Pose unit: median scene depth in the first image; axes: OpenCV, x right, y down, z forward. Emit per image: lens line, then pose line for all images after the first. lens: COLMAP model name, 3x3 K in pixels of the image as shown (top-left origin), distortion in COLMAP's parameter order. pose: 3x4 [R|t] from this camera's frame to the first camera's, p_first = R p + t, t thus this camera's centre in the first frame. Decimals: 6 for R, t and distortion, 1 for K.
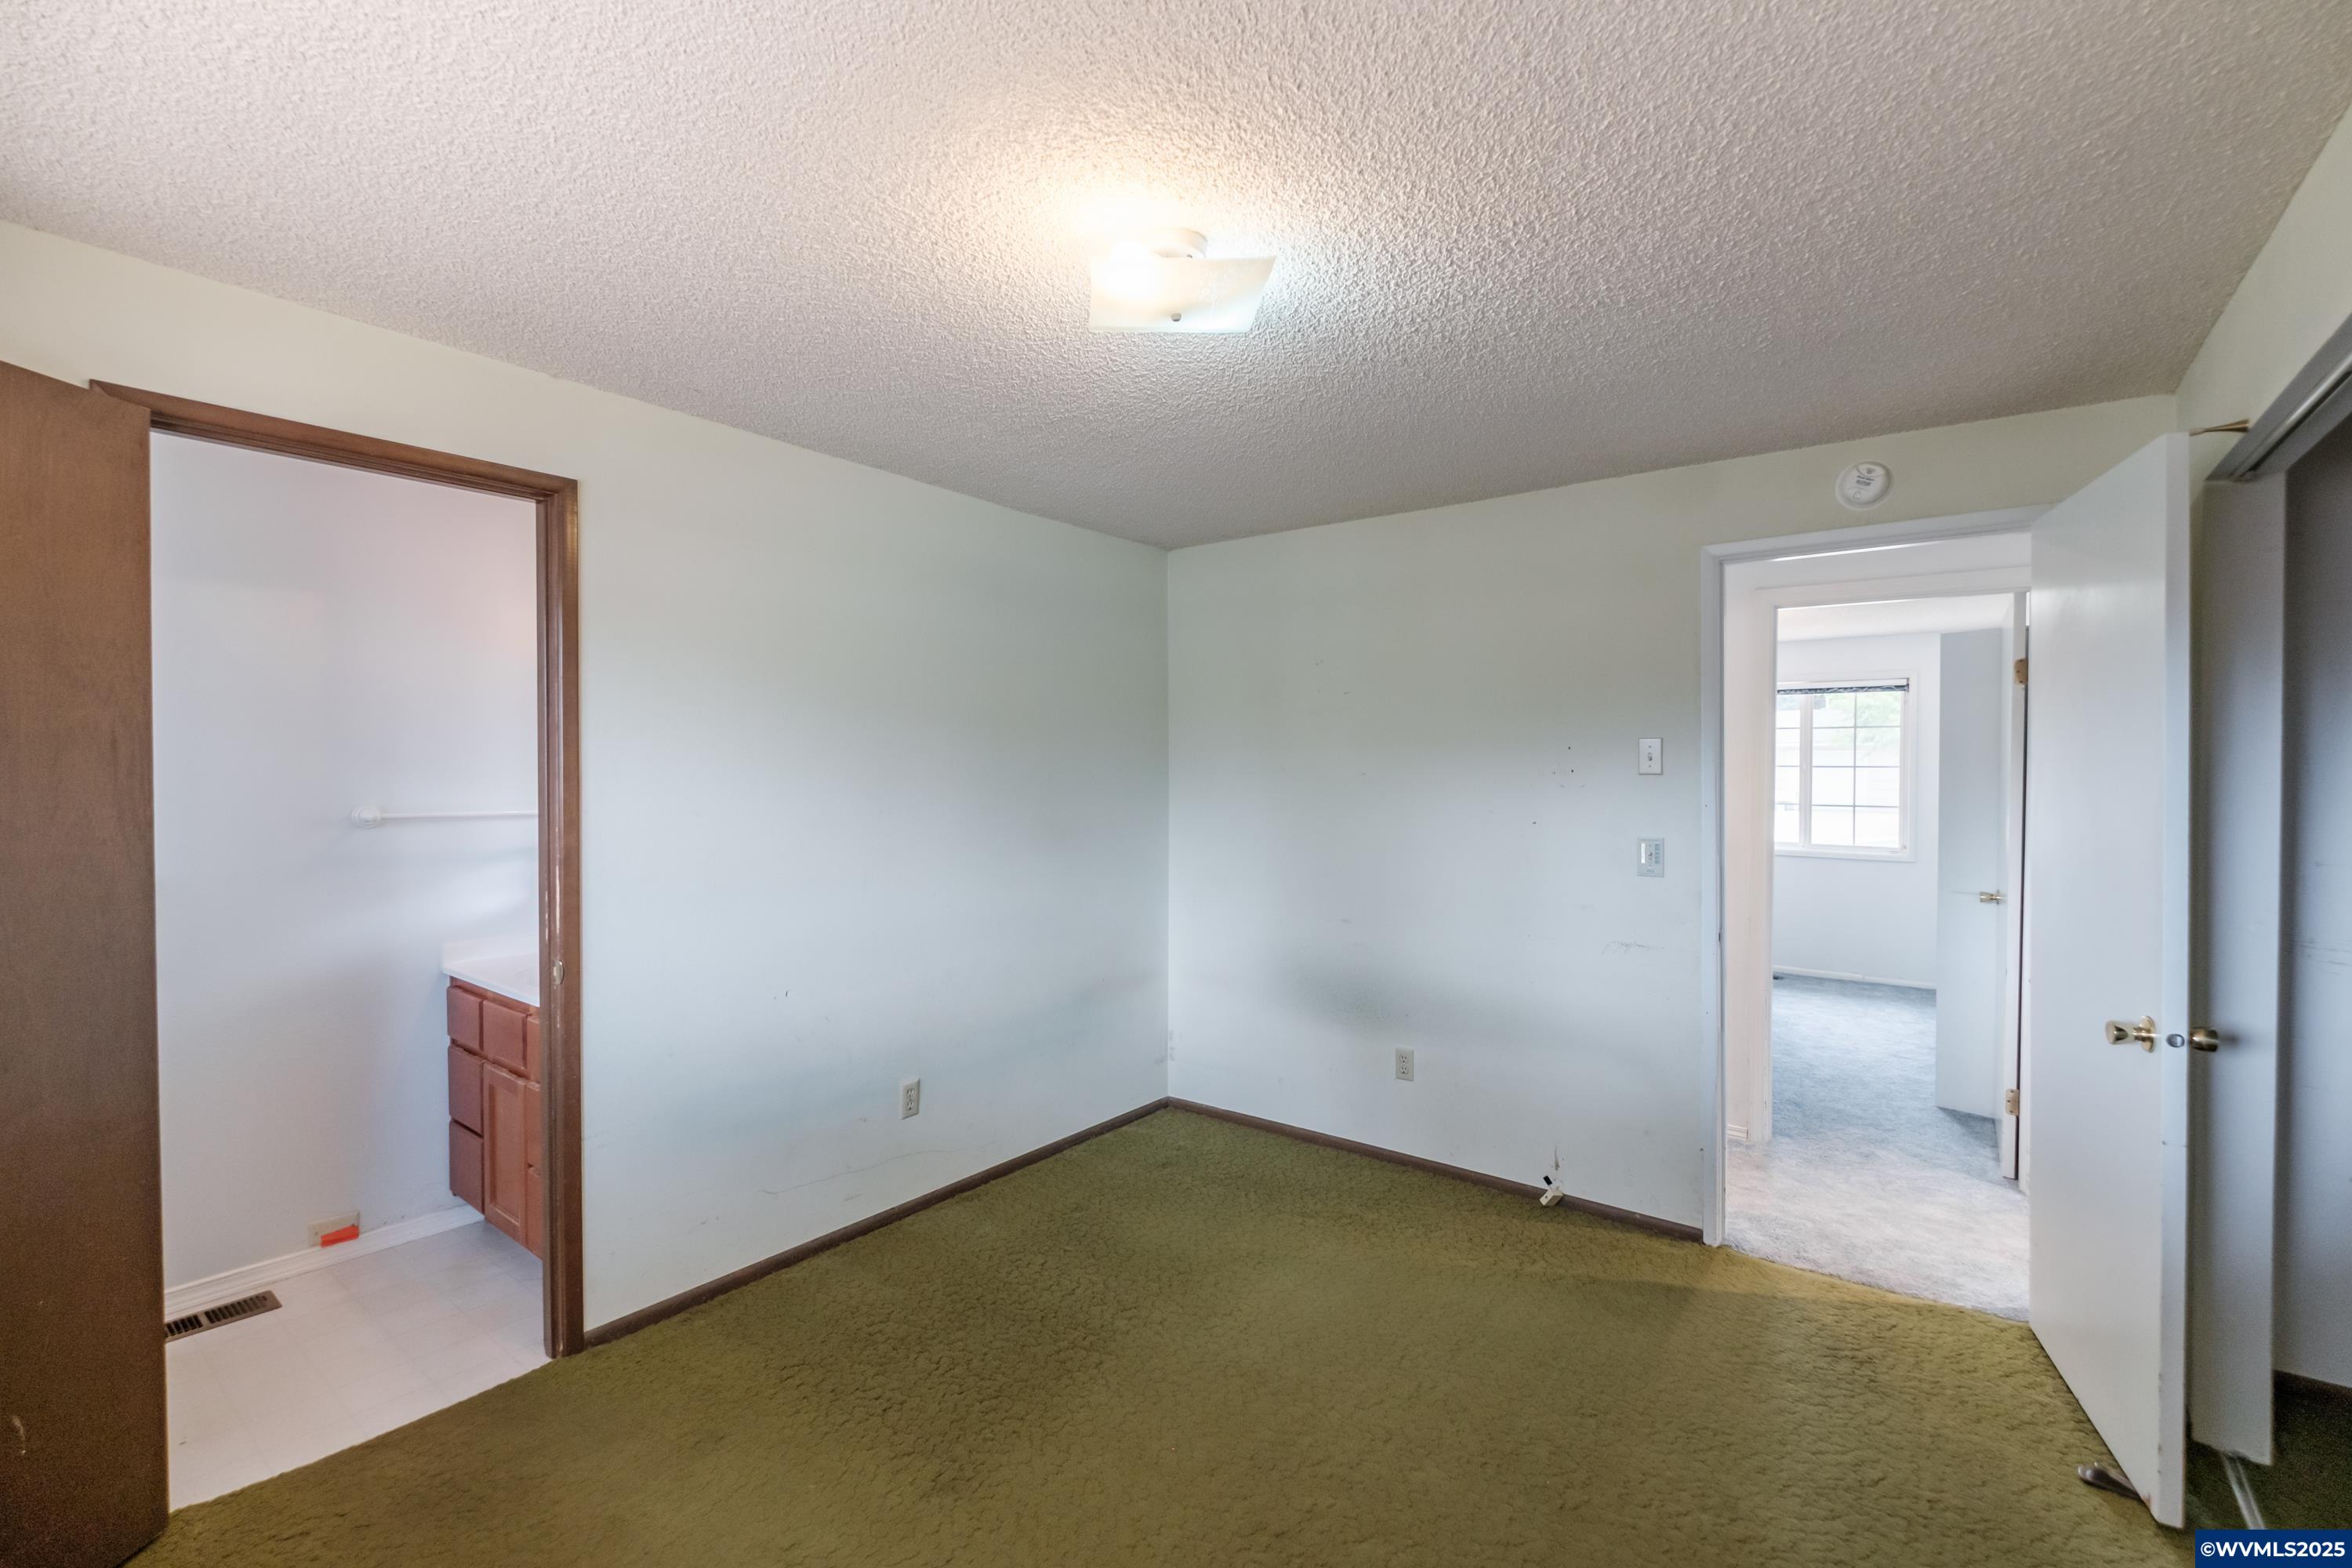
lens RADIAL K [[1018.6, 0, 1180.7], [0, 1018.6, 782.1], [0, 0, 1]] dist [-0.001493, -0.000483]
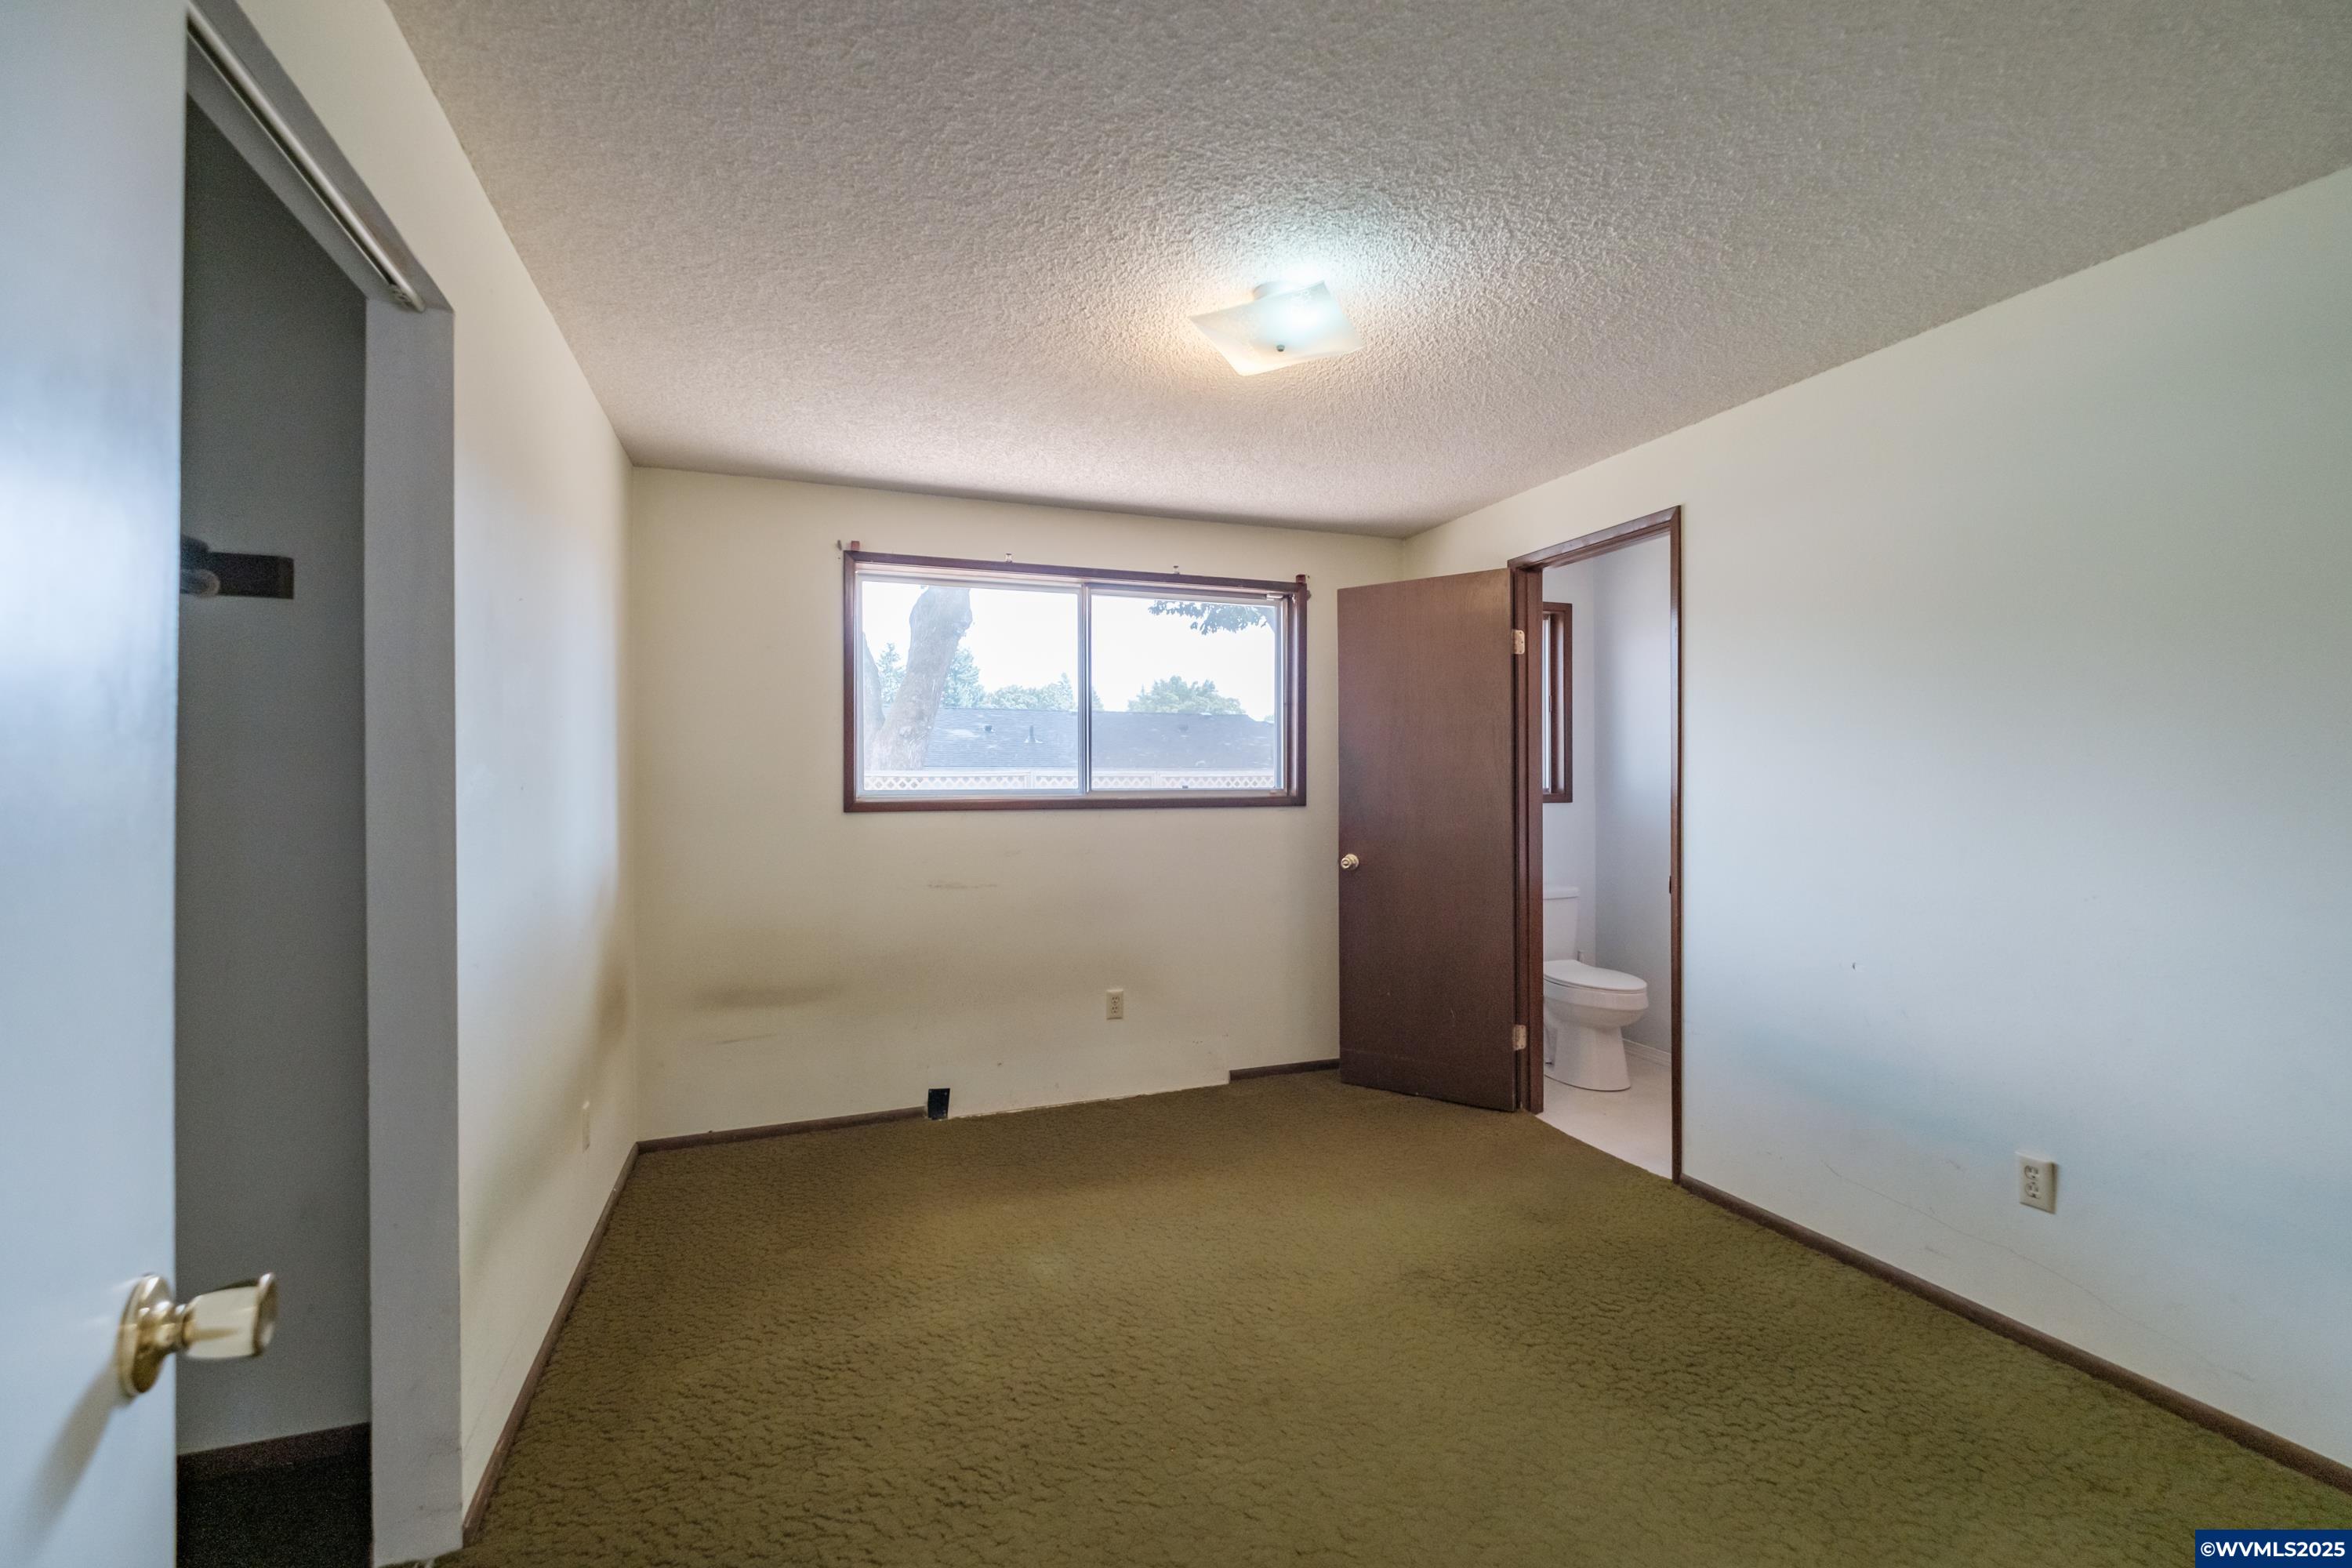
lens RADIAL K [[1018.6, 0, 1180.7], [0, 1018.6, 782.1], [0, 0, 1]] dist [-0.001493, -0.000483]
pose [[-0.530939, -0.002506, -0.847406, 0.817612], [-0.007898, 0.999967, 0.001991, 0.054488], [0.847373, 0.007750, -0.530941, 1.135048]]
